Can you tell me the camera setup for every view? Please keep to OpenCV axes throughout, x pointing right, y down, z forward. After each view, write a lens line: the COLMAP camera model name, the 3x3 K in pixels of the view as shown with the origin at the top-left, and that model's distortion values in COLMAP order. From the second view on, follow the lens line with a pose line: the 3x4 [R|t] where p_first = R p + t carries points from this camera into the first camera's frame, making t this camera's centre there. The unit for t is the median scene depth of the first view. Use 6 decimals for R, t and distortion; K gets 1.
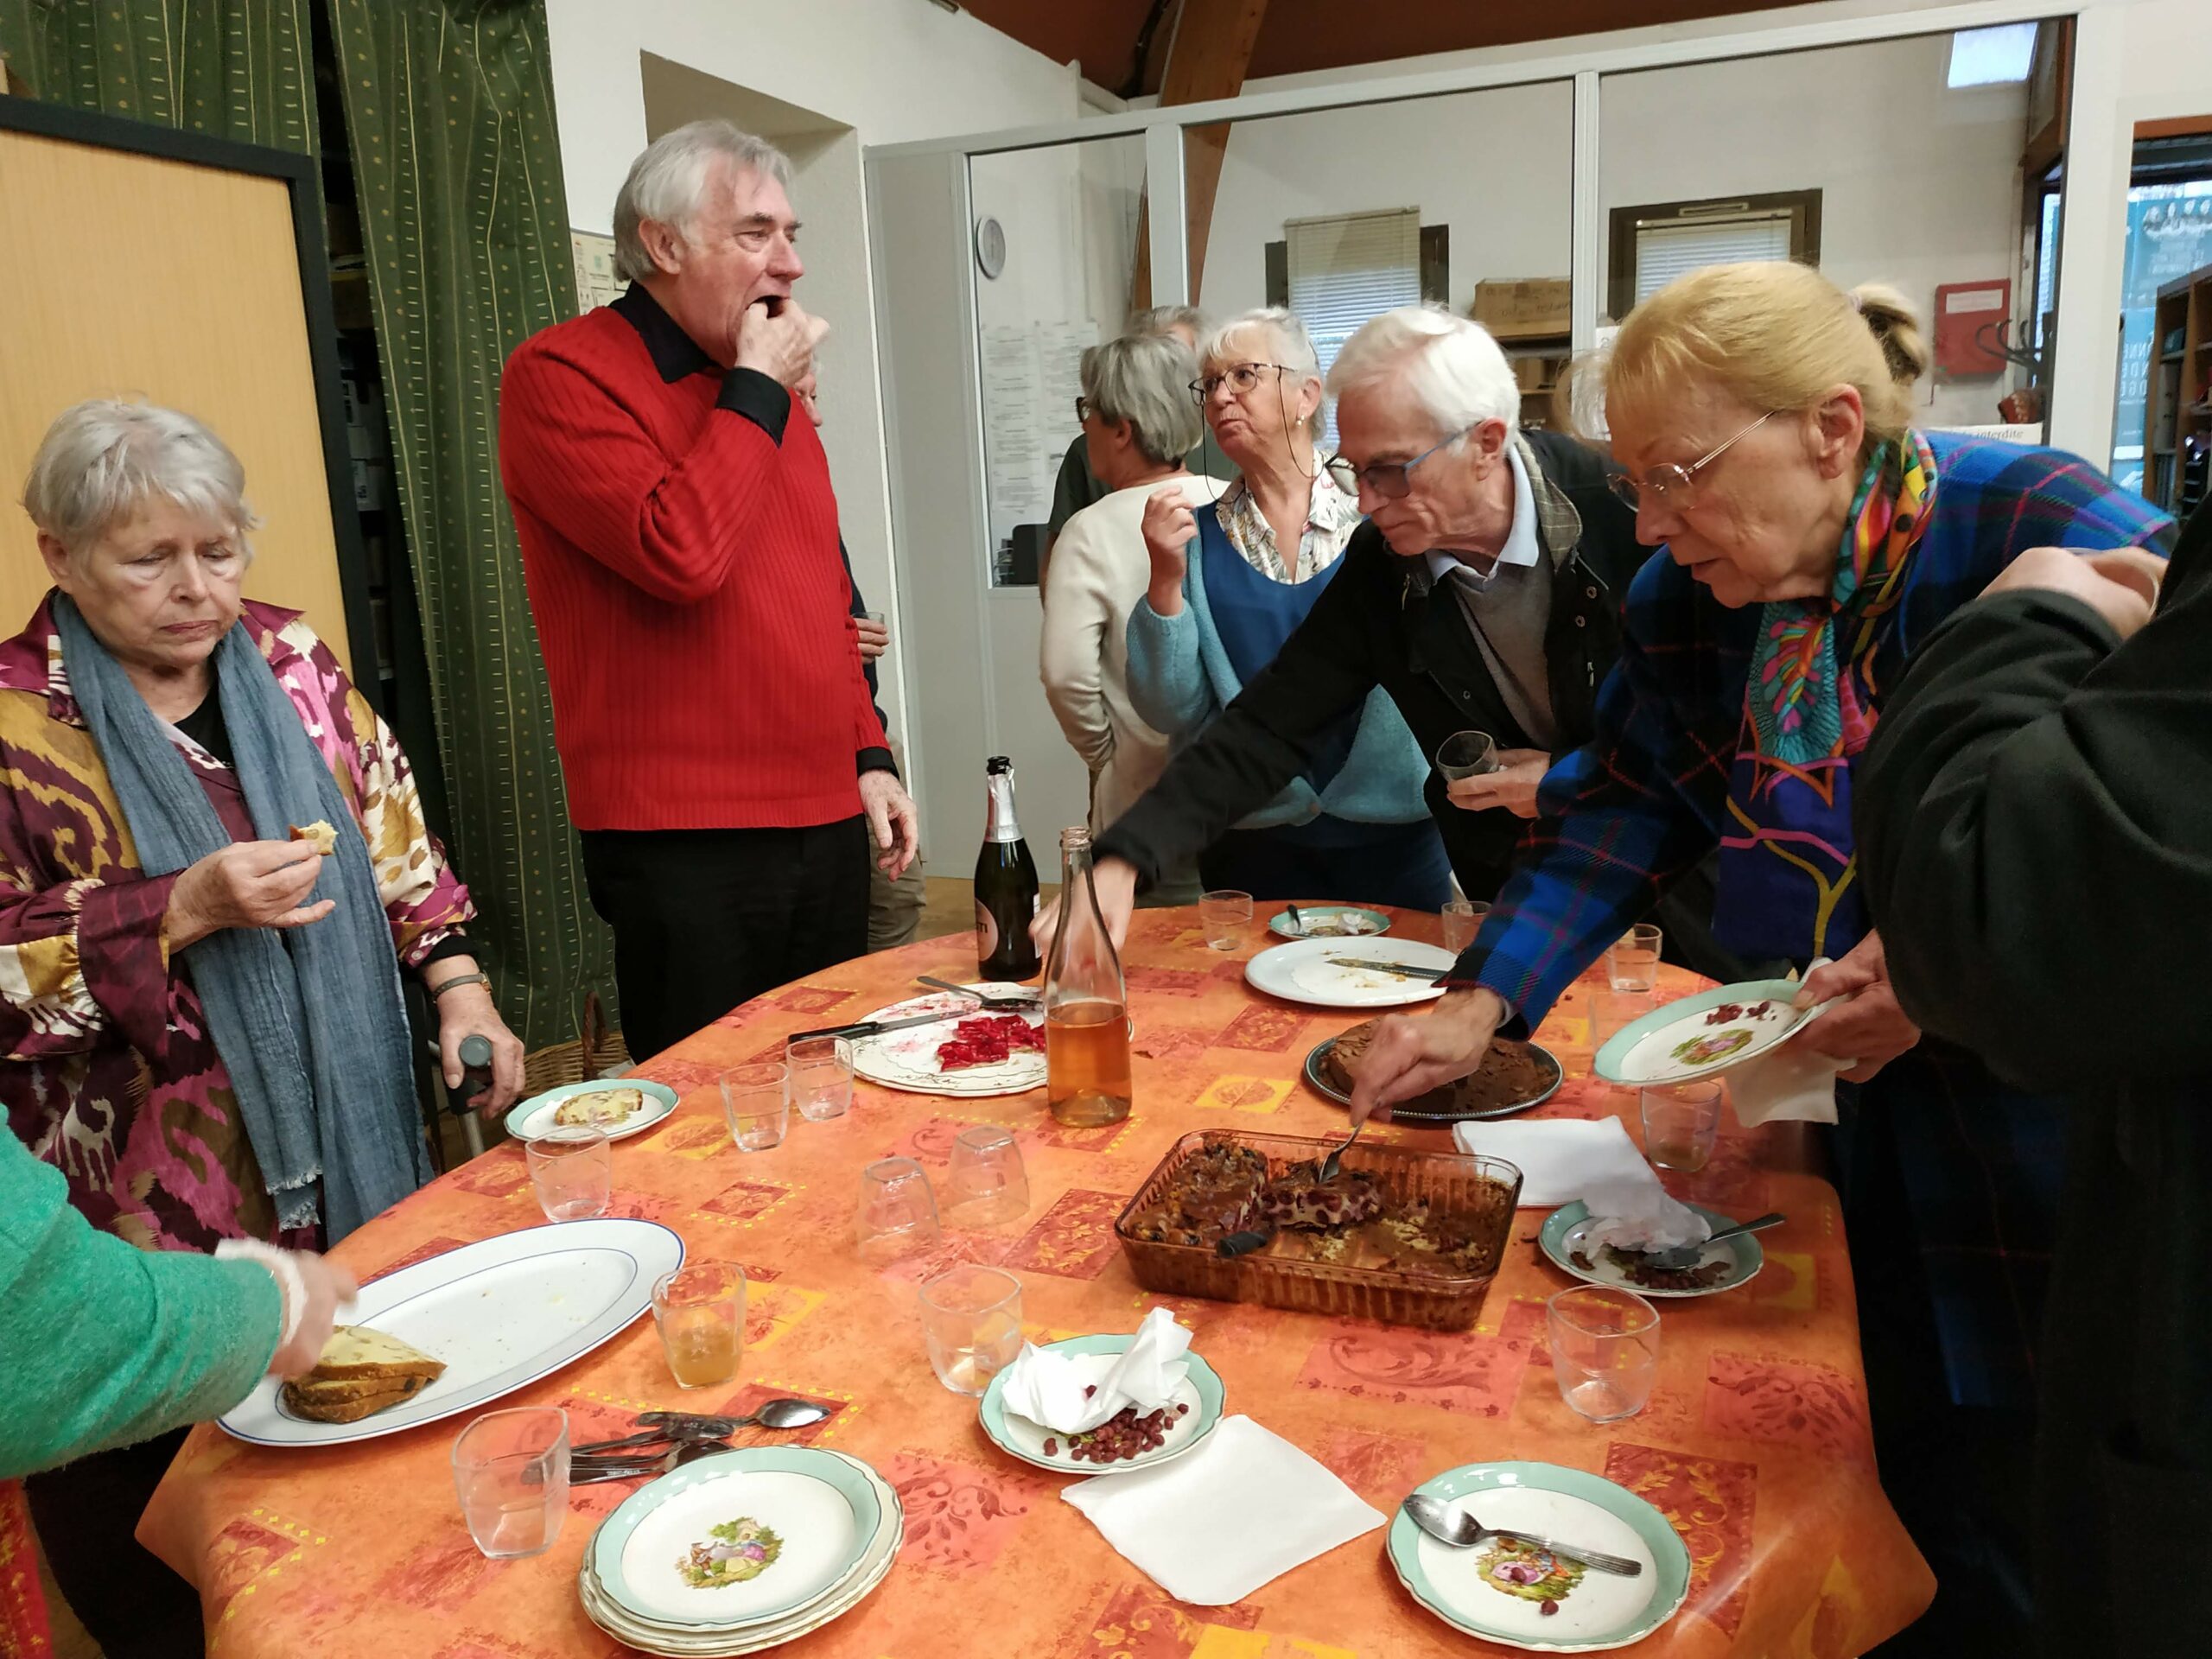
lens RADIAL K [[1634.2, 0, 1109.0], [0, 1634.2, 843.8], [0, 0, 1]] dist [0.003711, -0.029430]
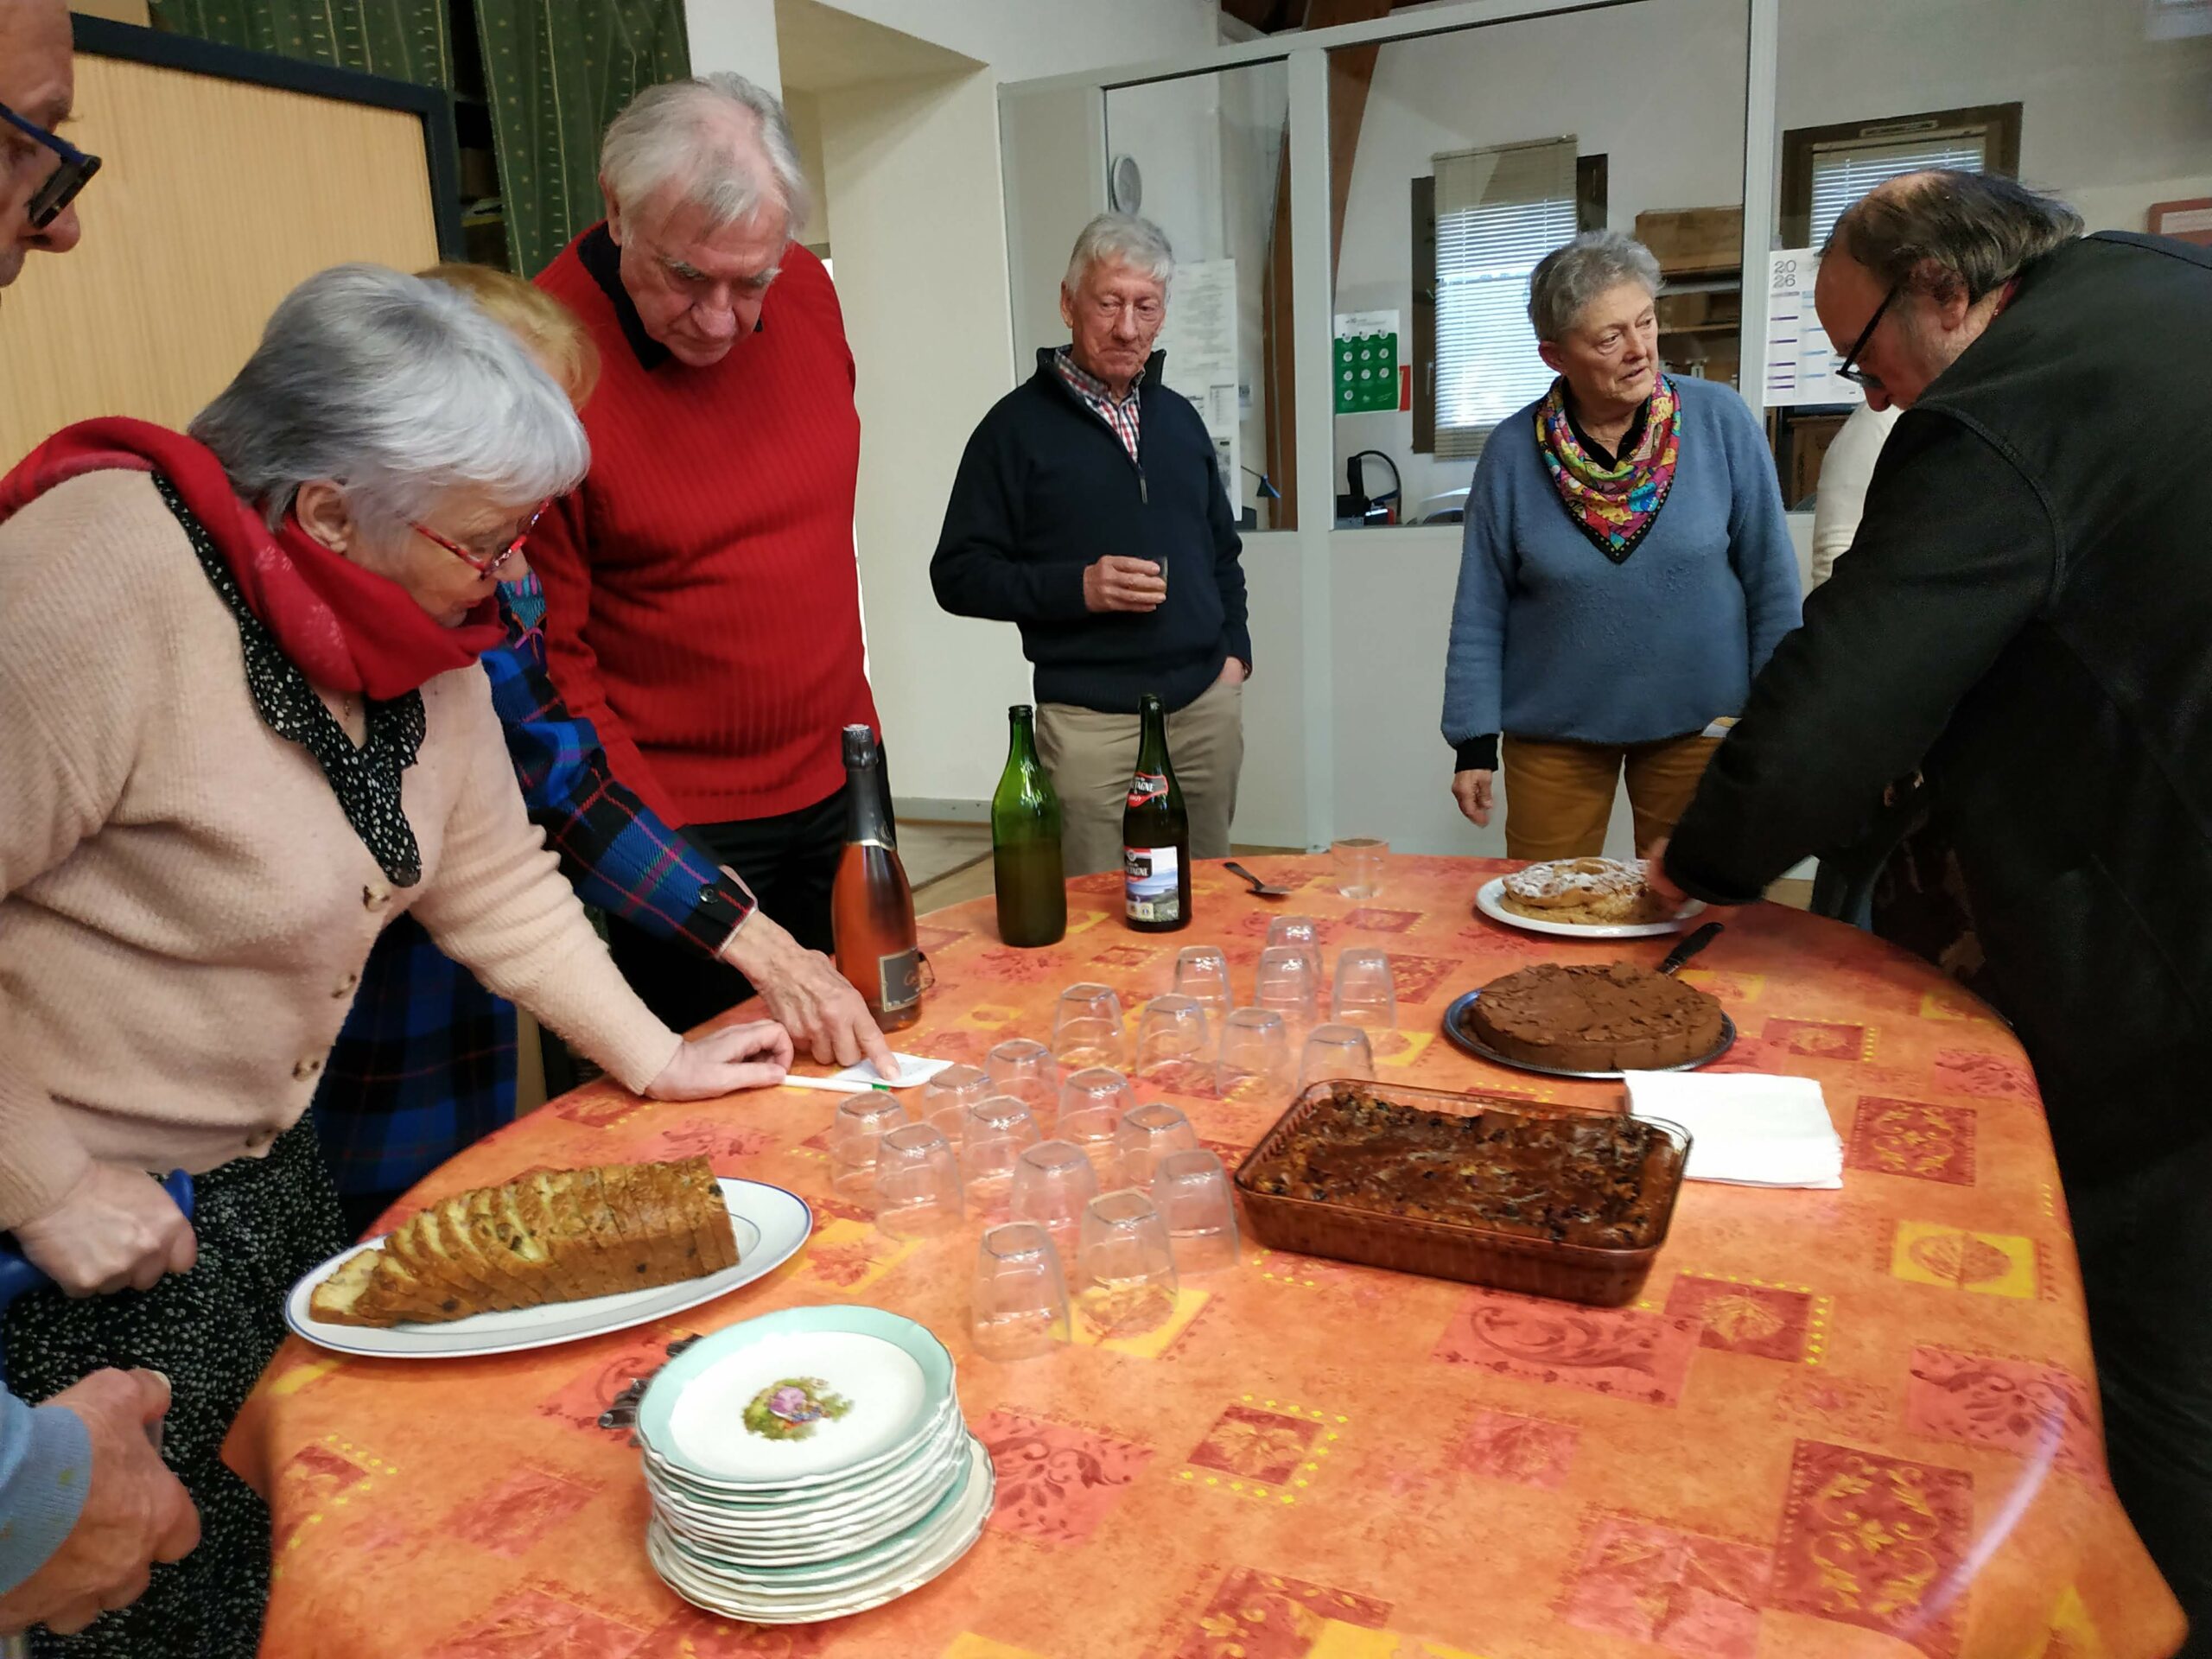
lens RADIAL K [[1634.2, 0, 1068.1], [0, 1634.2, 841.8], [0, 0, 1]] dist [0.003711, -0.029430]
pose [[0.994424, 0.015052, -0.104375, 0.003264], [-0.012903, 0.999691, 0.021233, 0.021882], [0.104662, -0.019767, 0.994311, 0.063692]]
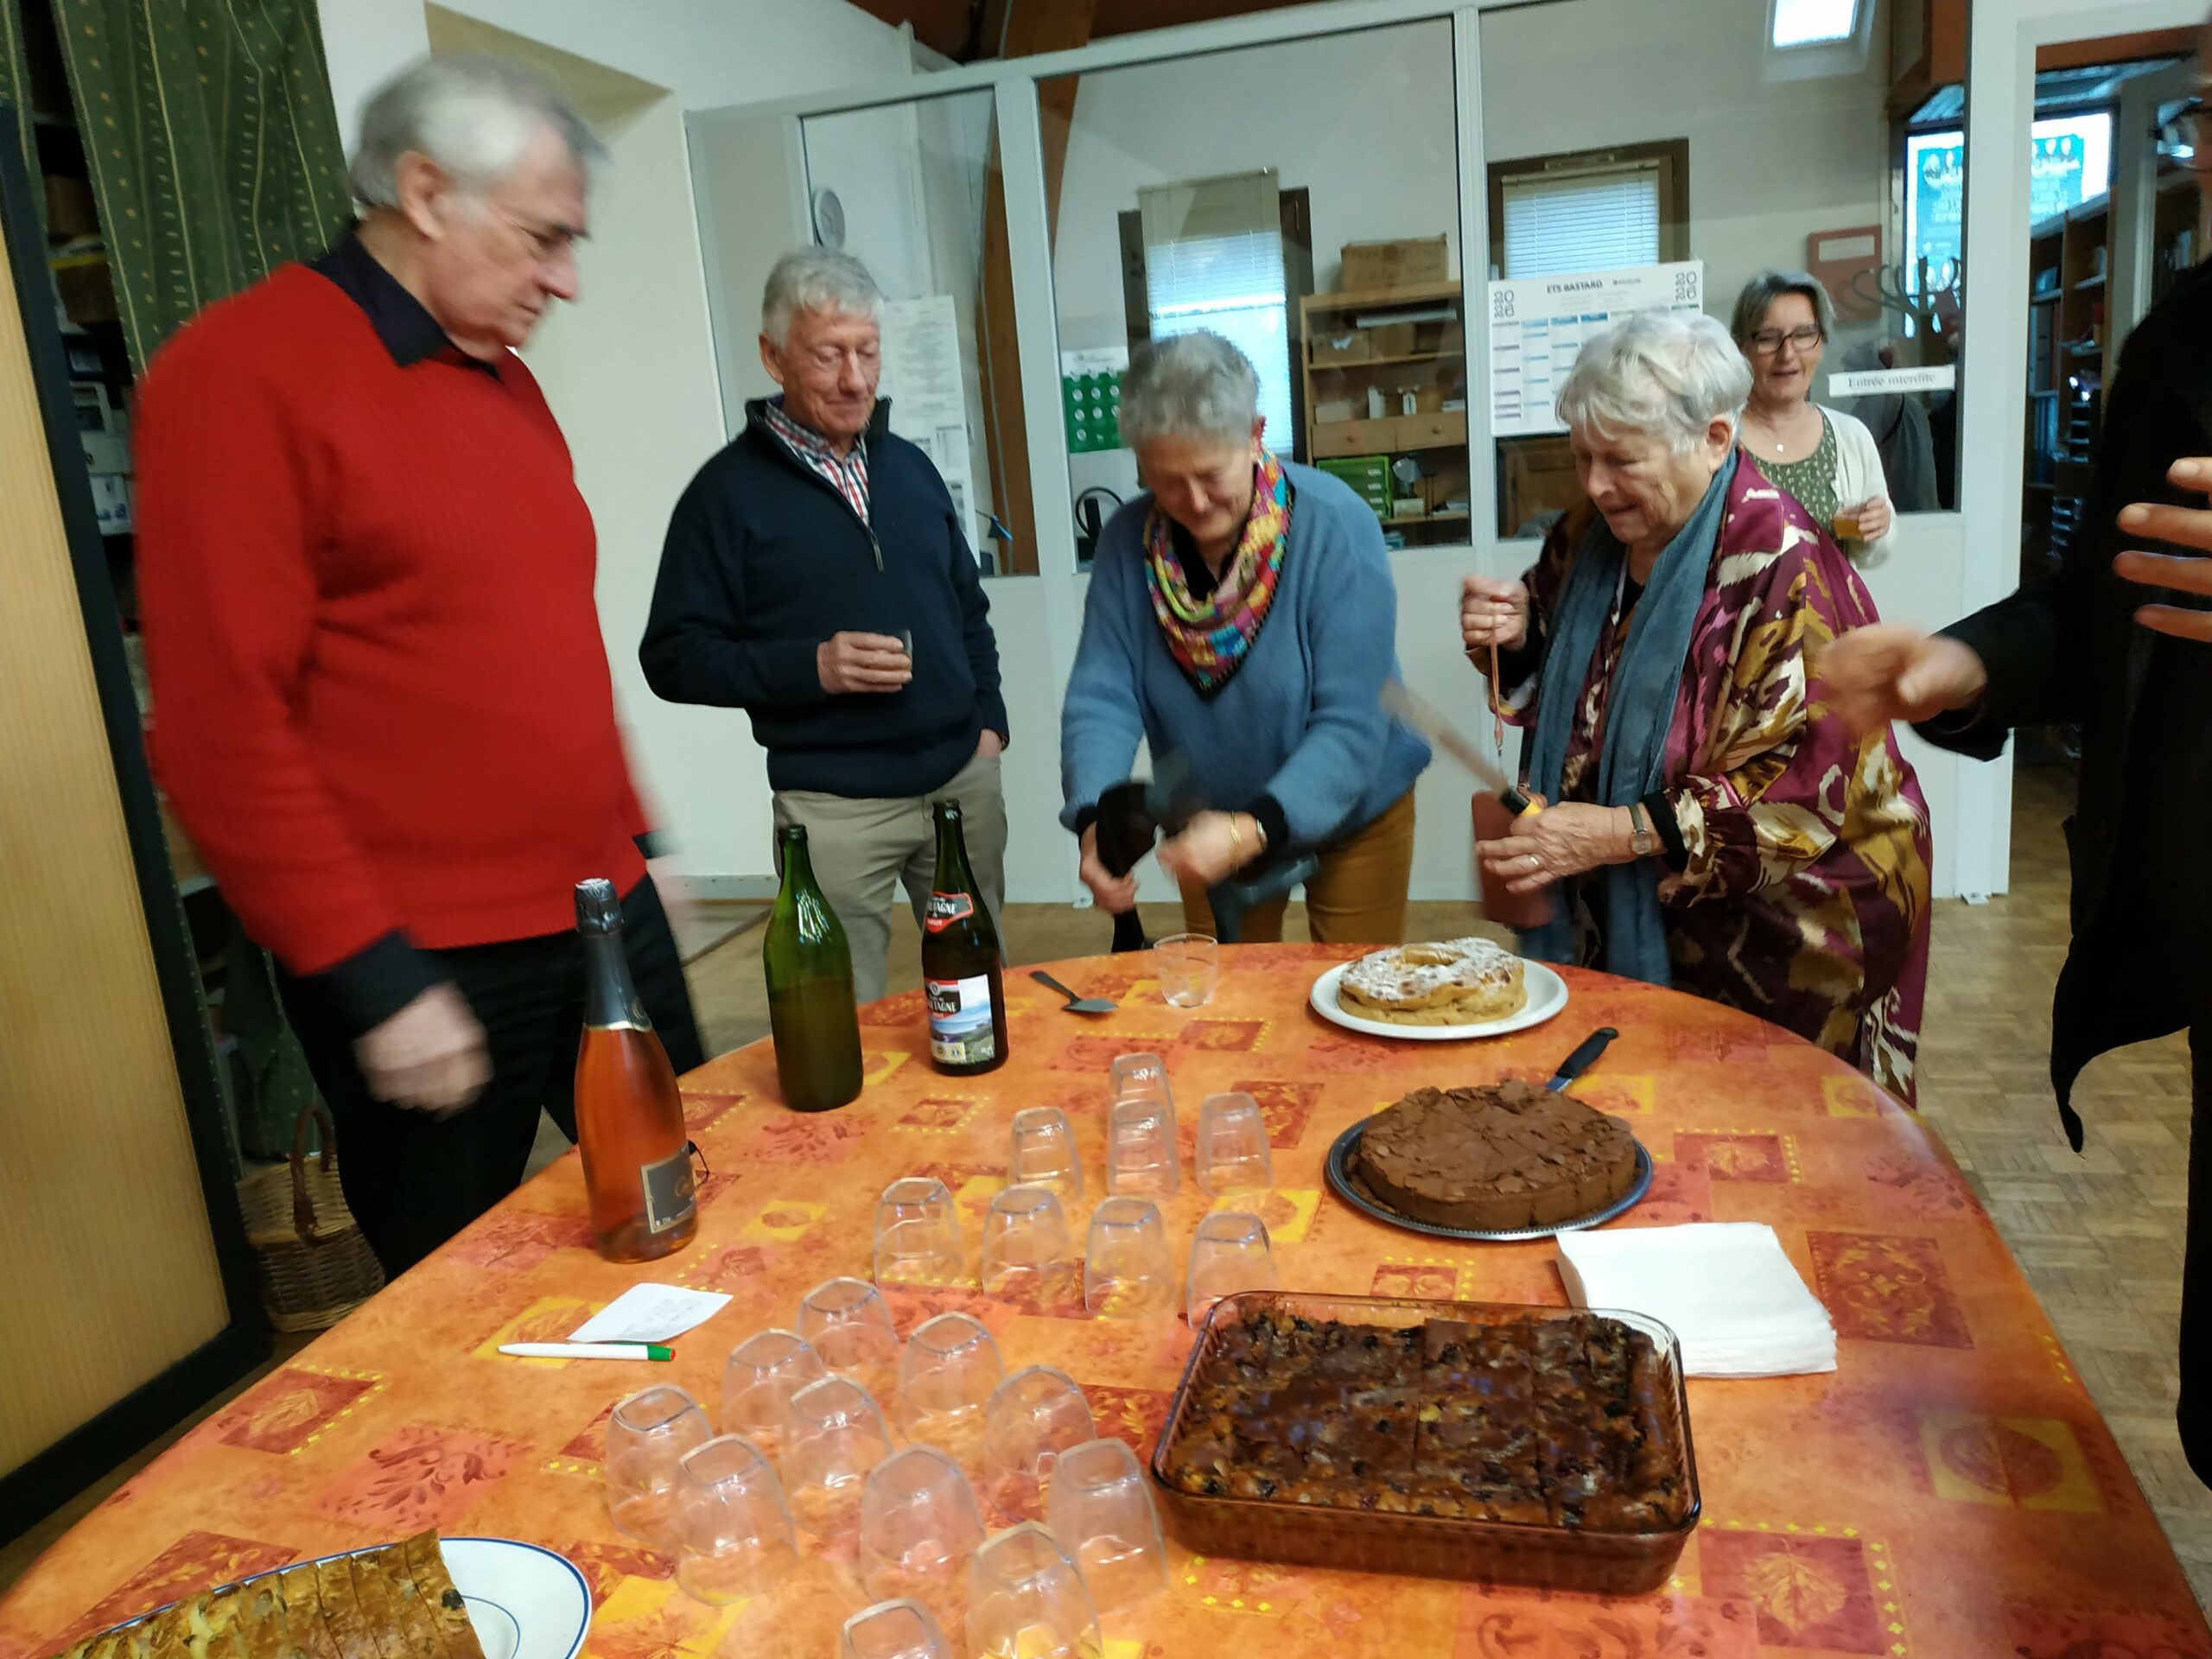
lens RADIAL K [[1634.2, 0, 1118.7], [0, 1634.2, 825.2], [0, 0, 1]] dist [0.003711, -0.029430]
pose [[0.994168, -0.059338, 0.090044, -0.048198], [0.059722, 0.998214, -0.001573, -0.040505], [-0.089790, 0.006942, 0.995937, 0.233332]]
